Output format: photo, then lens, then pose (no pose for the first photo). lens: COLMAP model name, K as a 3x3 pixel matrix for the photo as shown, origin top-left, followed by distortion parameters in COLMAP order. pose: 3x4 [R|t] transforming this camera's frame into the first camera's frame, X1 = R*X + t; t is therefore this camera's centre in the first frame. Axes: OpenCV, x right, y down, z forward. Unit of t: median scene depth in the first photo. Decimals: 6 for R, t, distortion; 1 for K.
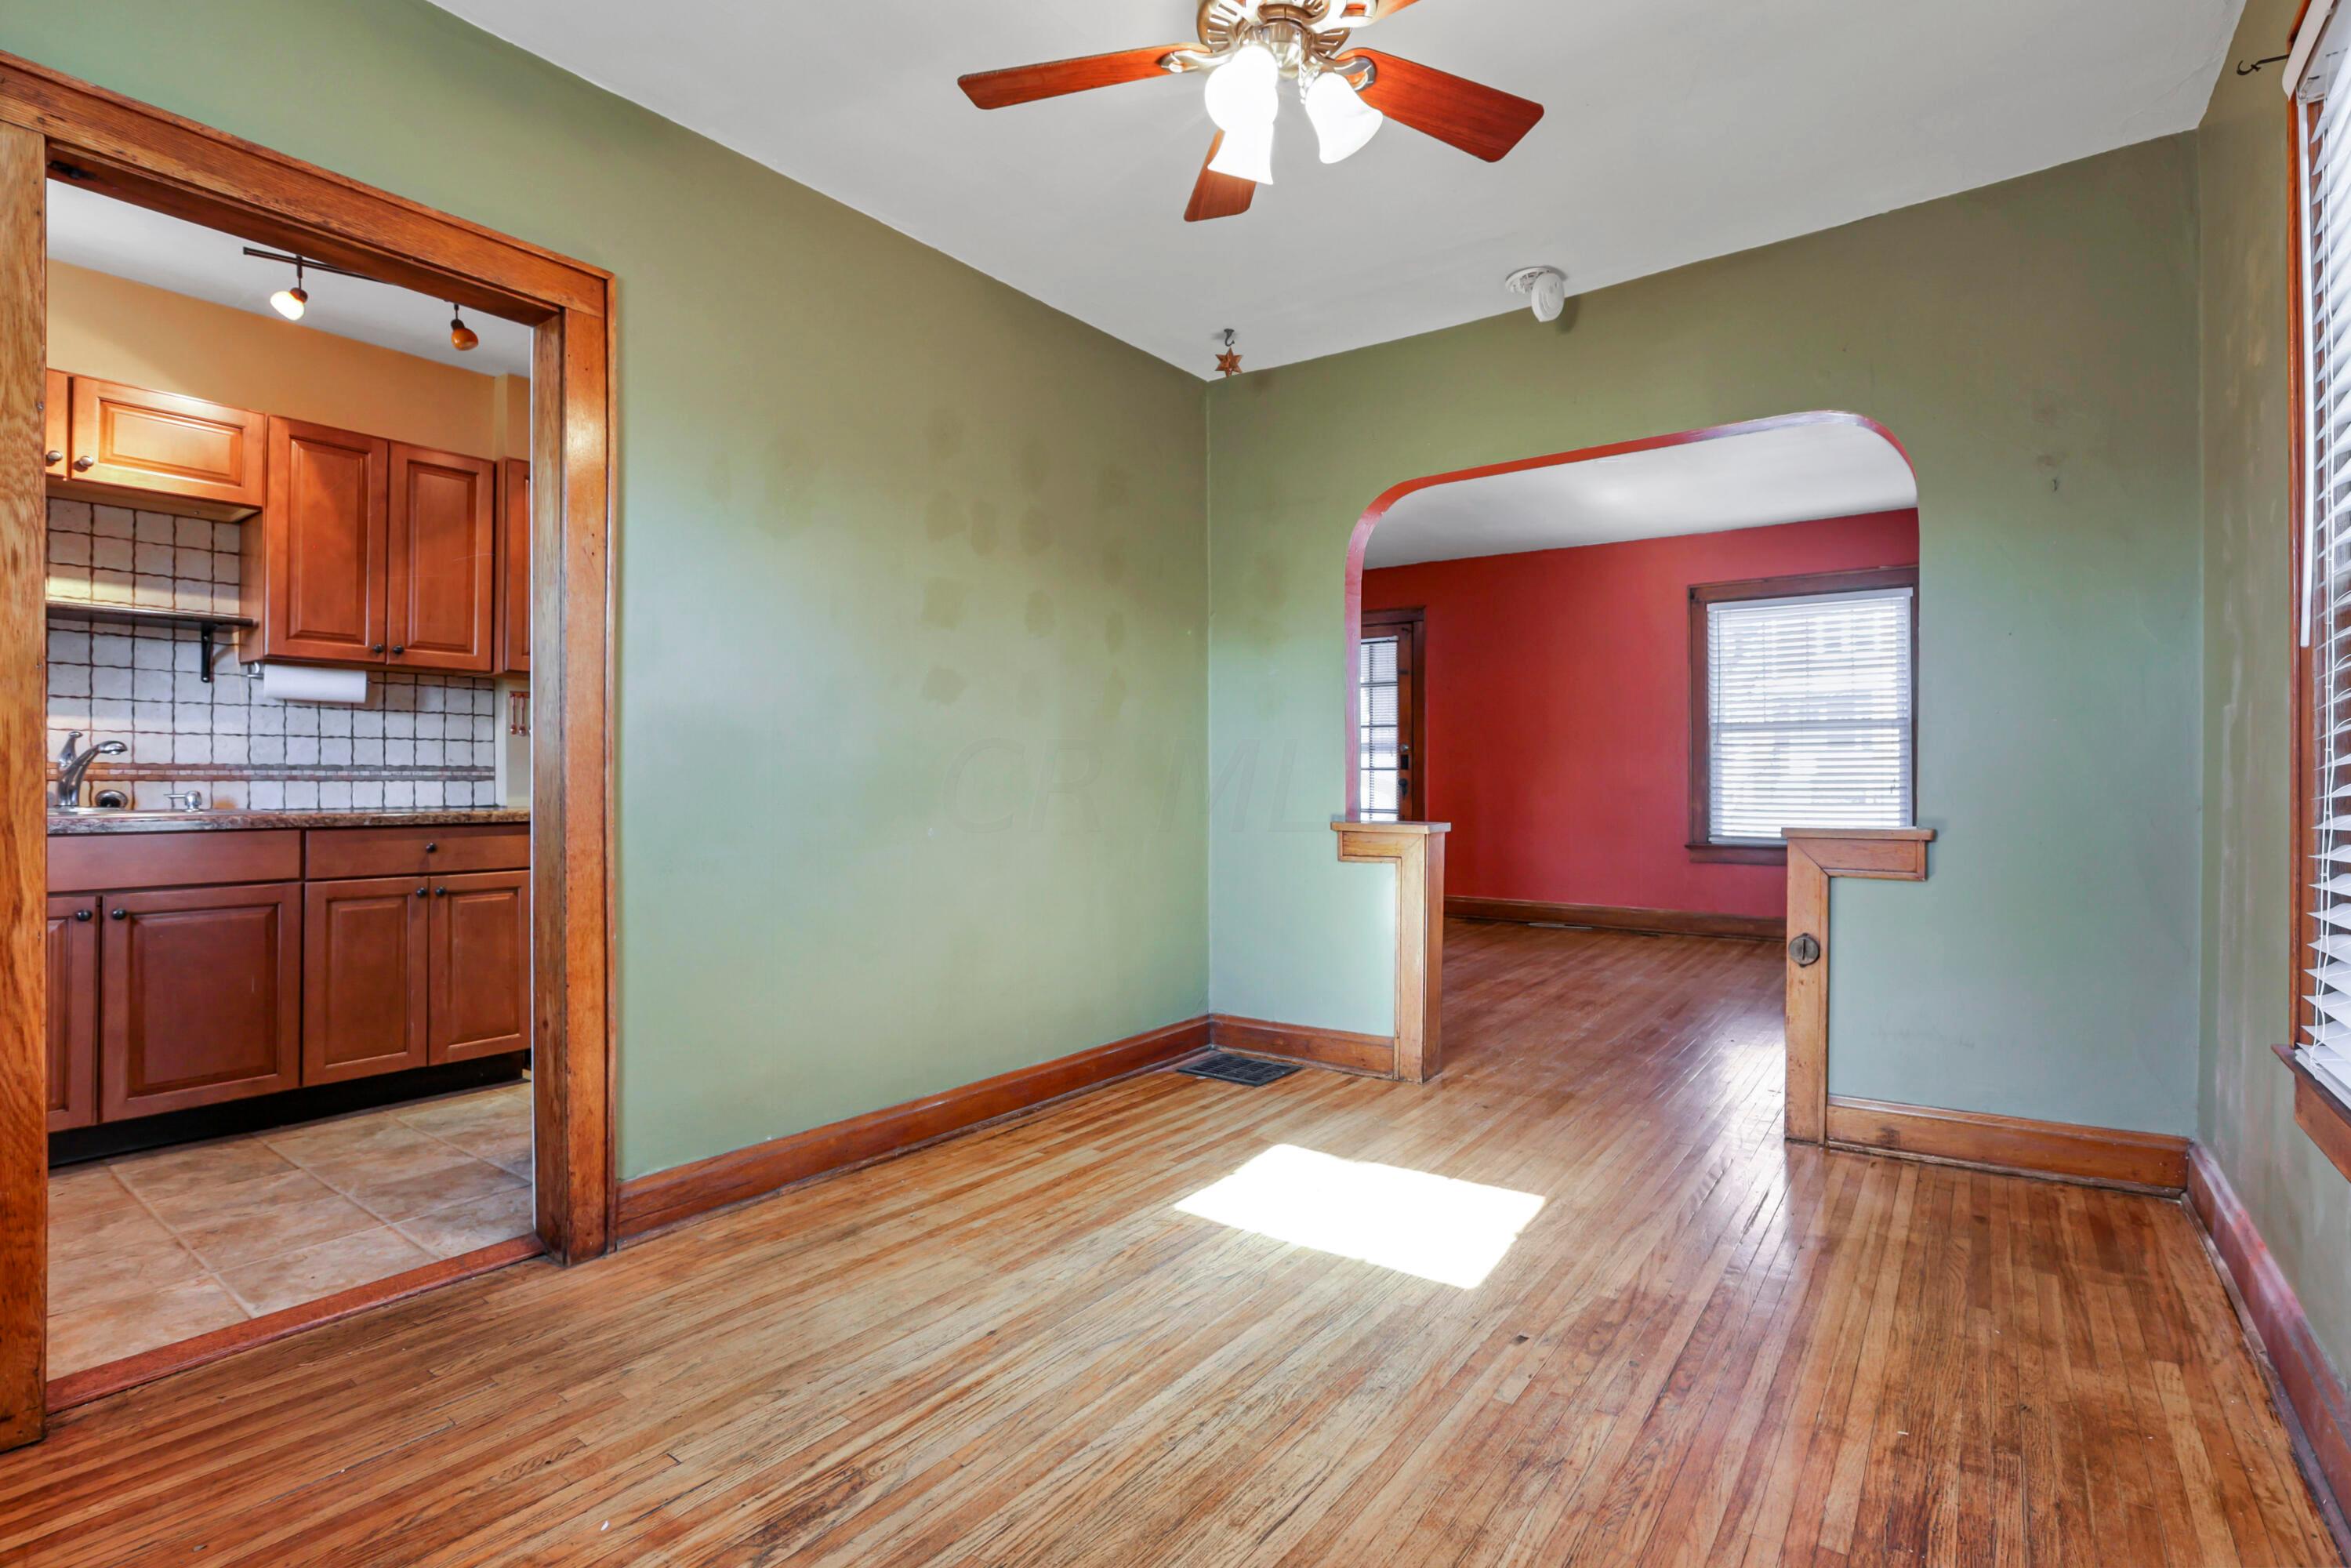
lens RADIAL K [[1110.4, 0, 1175.5], [0, 1110.4, 784.0], [0, 0, 1]] dist [-0.022413, 0.000718]
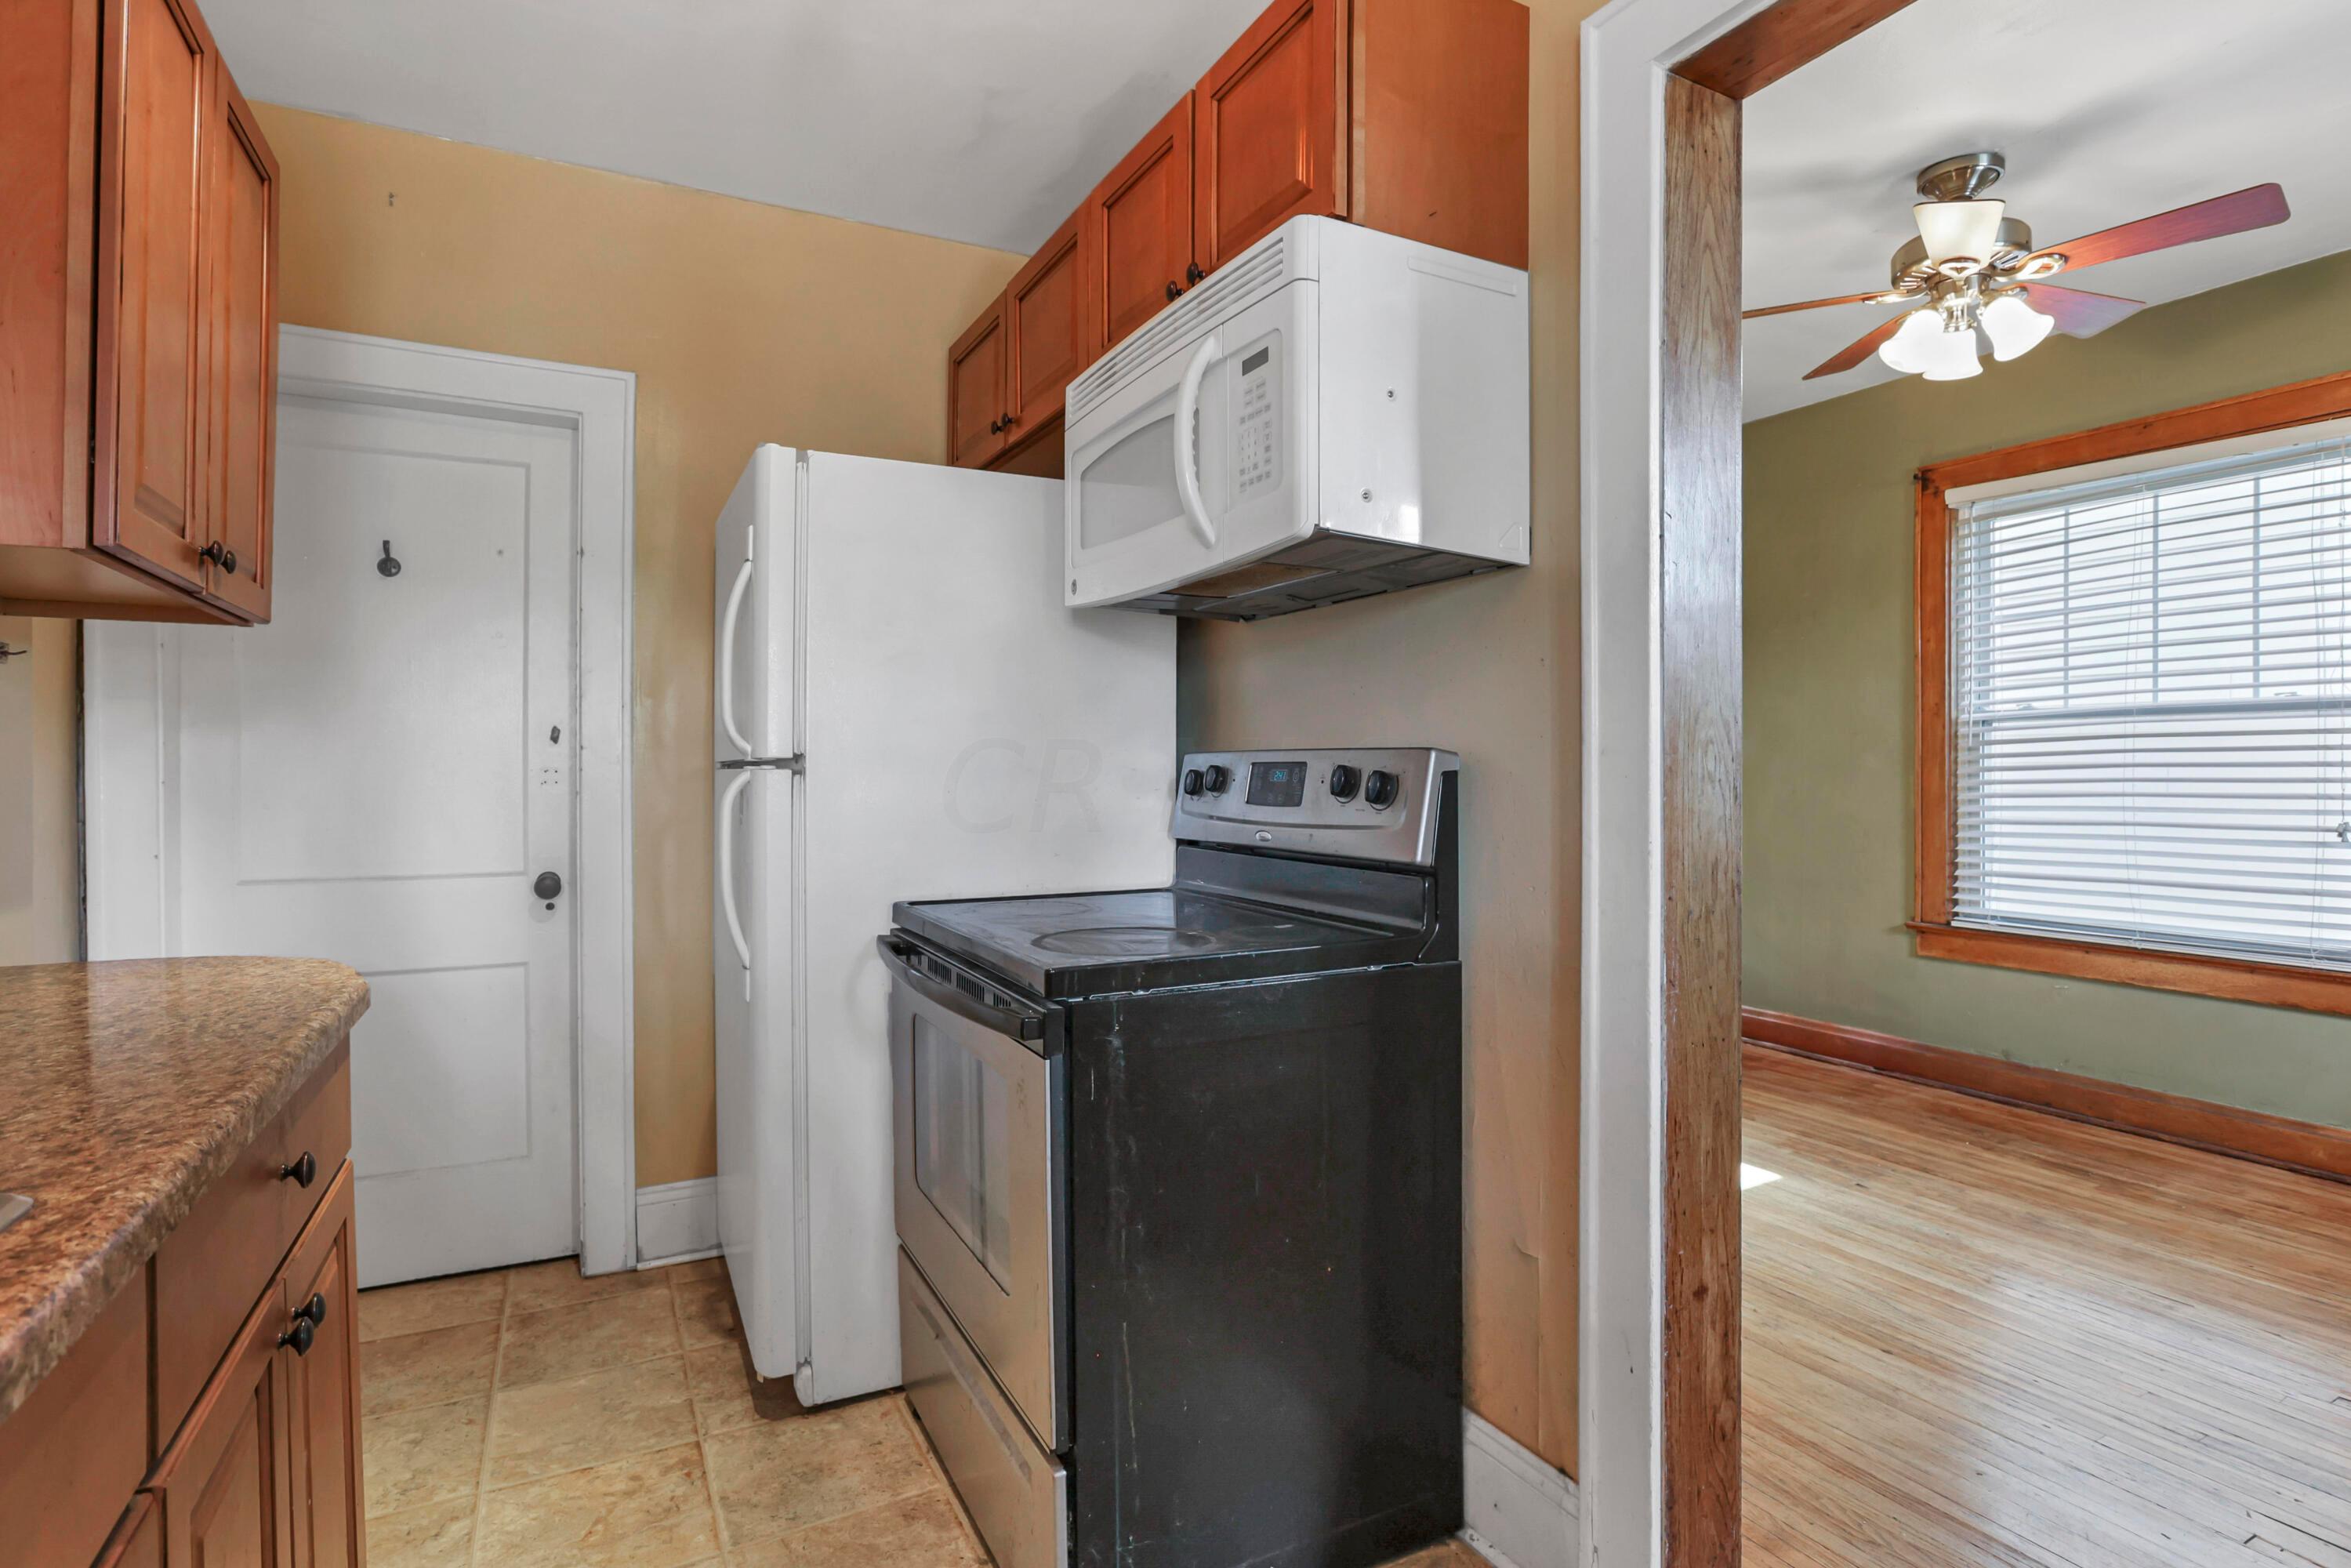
lens RADIAL K [[1110.4, 0, 1175.5], [0, 1110.4, 784.0], [0, 0, 1]] dist [-0.022413, 0.000718]
pose [[0.435365, -0.012808, 0.900163, -1.593599], [-0.003193, 0.999871, 0.015771, -0.072184], [-0.900249, -0.009740, 0.435267, 1.325718]]
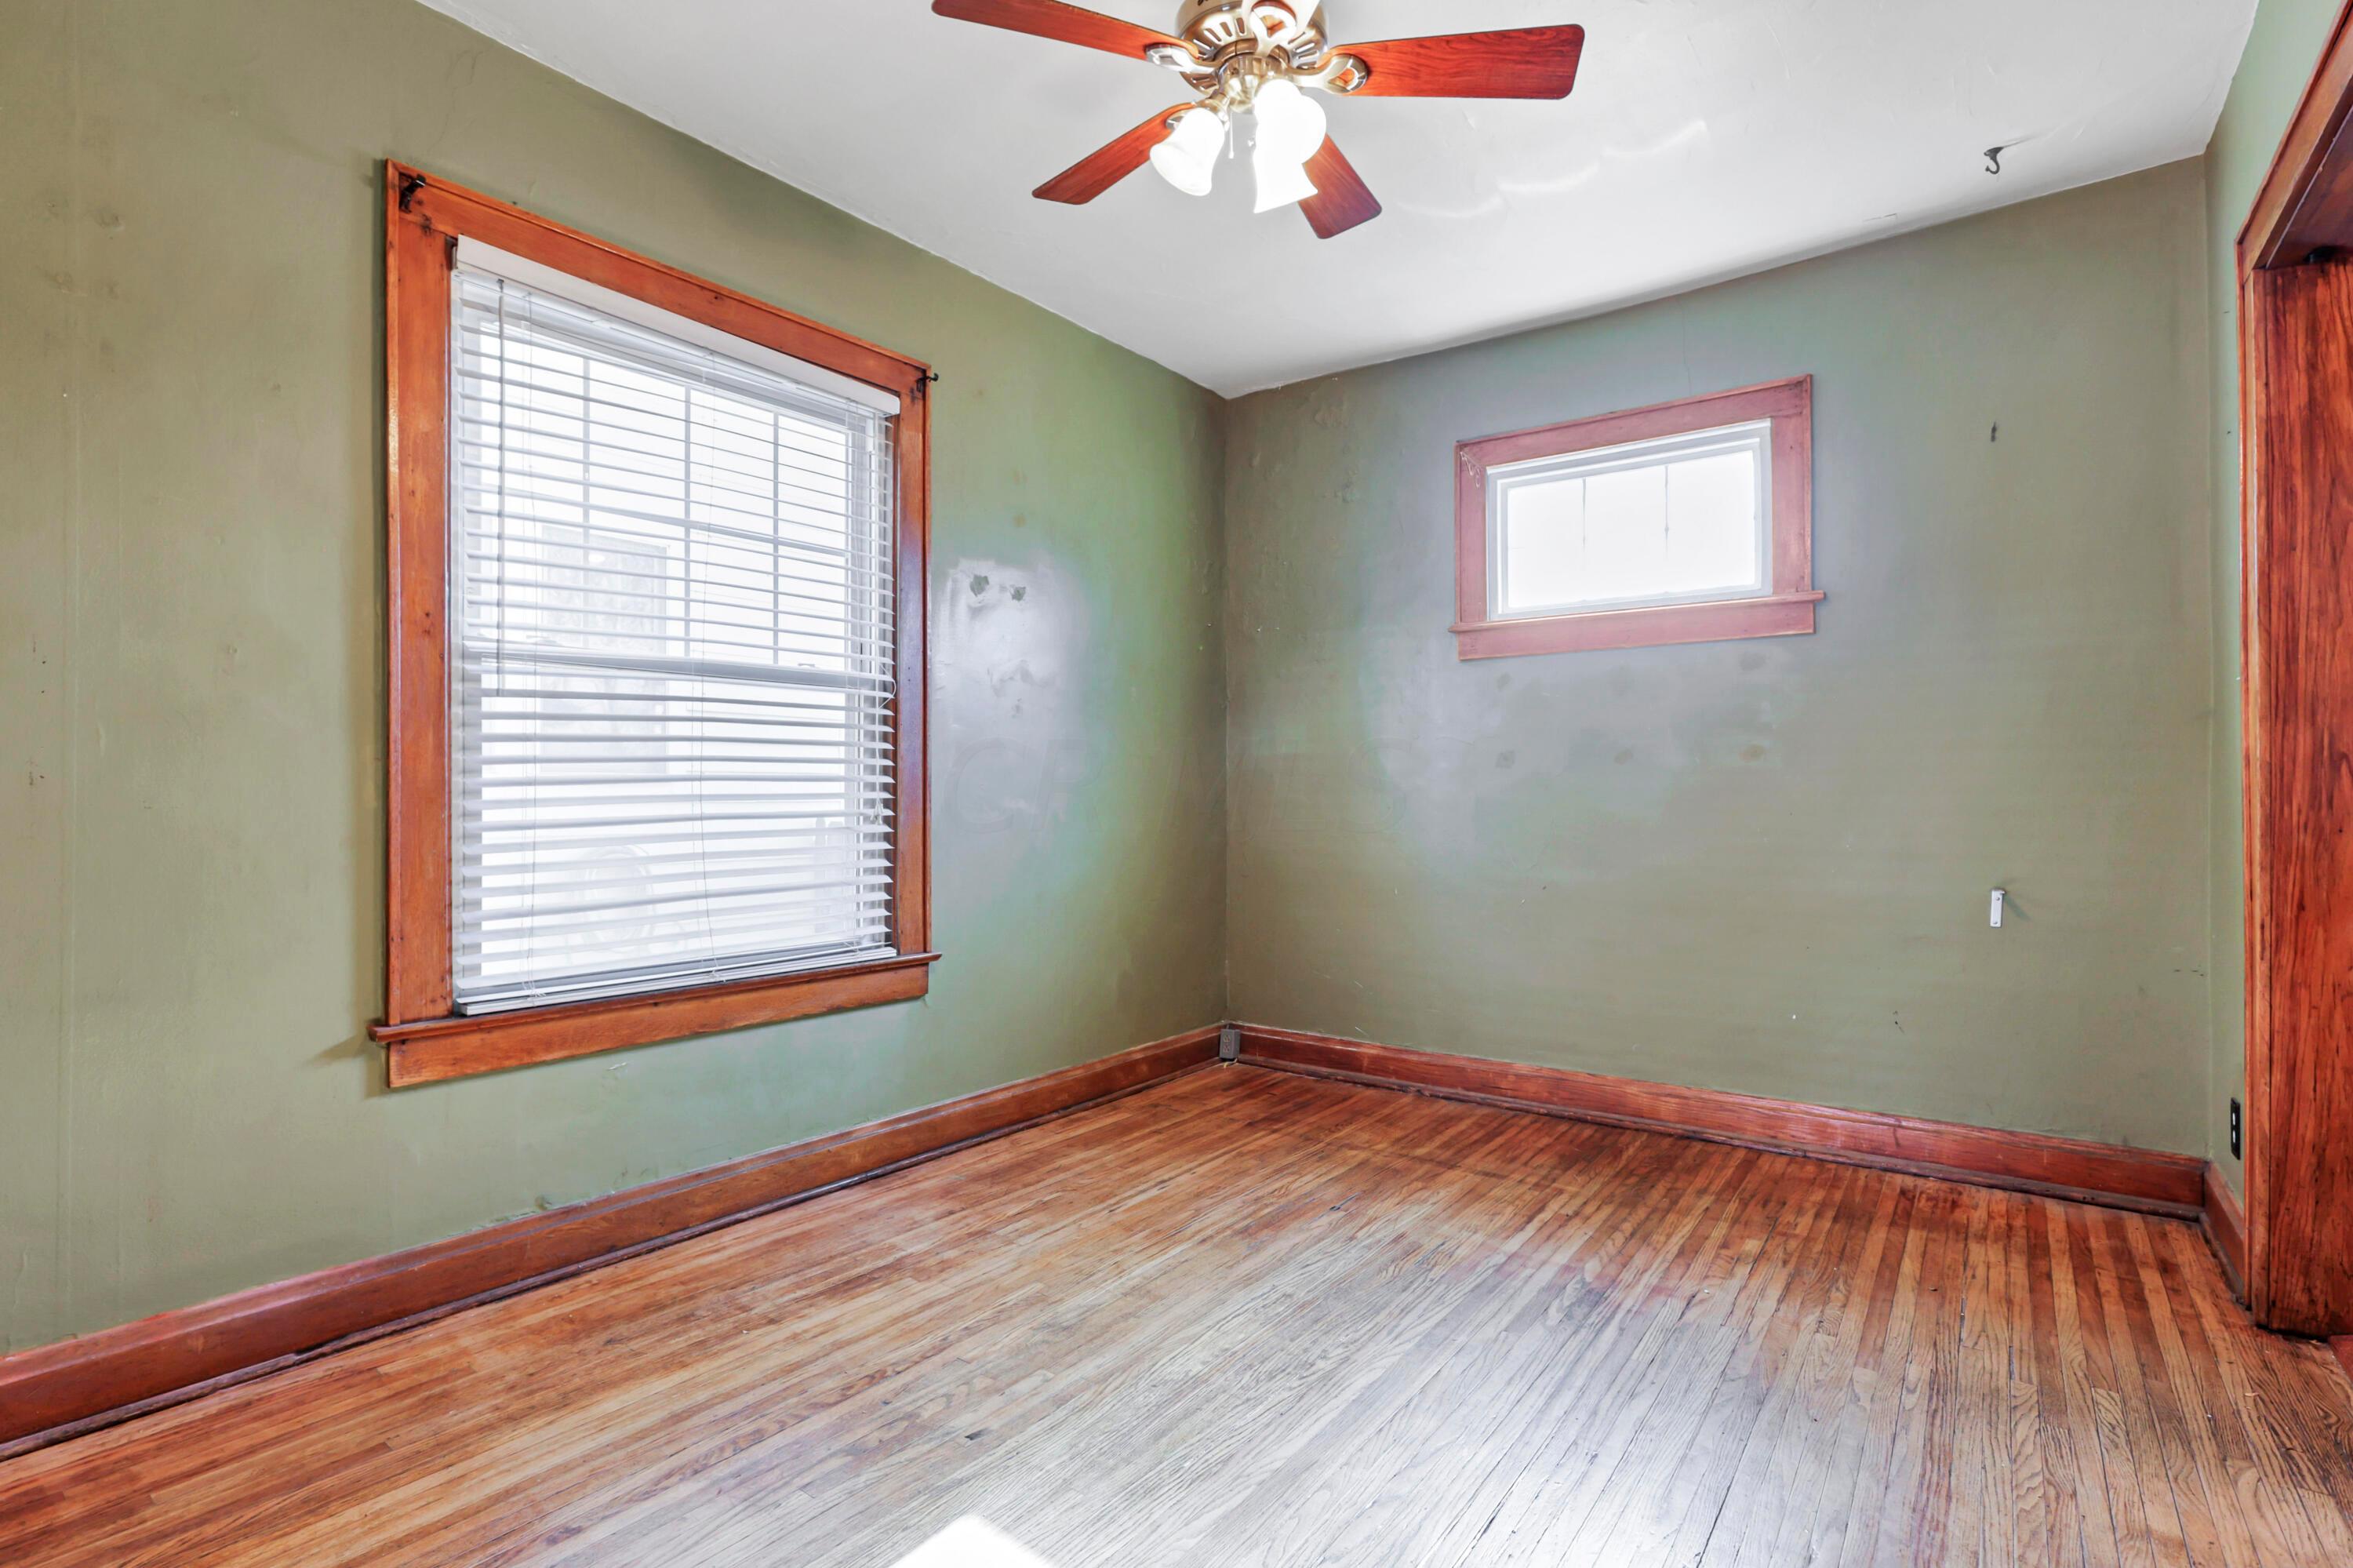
lens RADIAL K [[1190.8, 0, 1176.5], [0, 1190.8, 784.0], [0, 0, 1]] dist [-0.025300, 0.000242]
pose [[-0.999990, 0.004295, 0.001197, 0.166211], [0.004285, 0.999955, -0.008449, -0.005981], [-0.001233, -0.008444, -0.999964, 2.155611]]
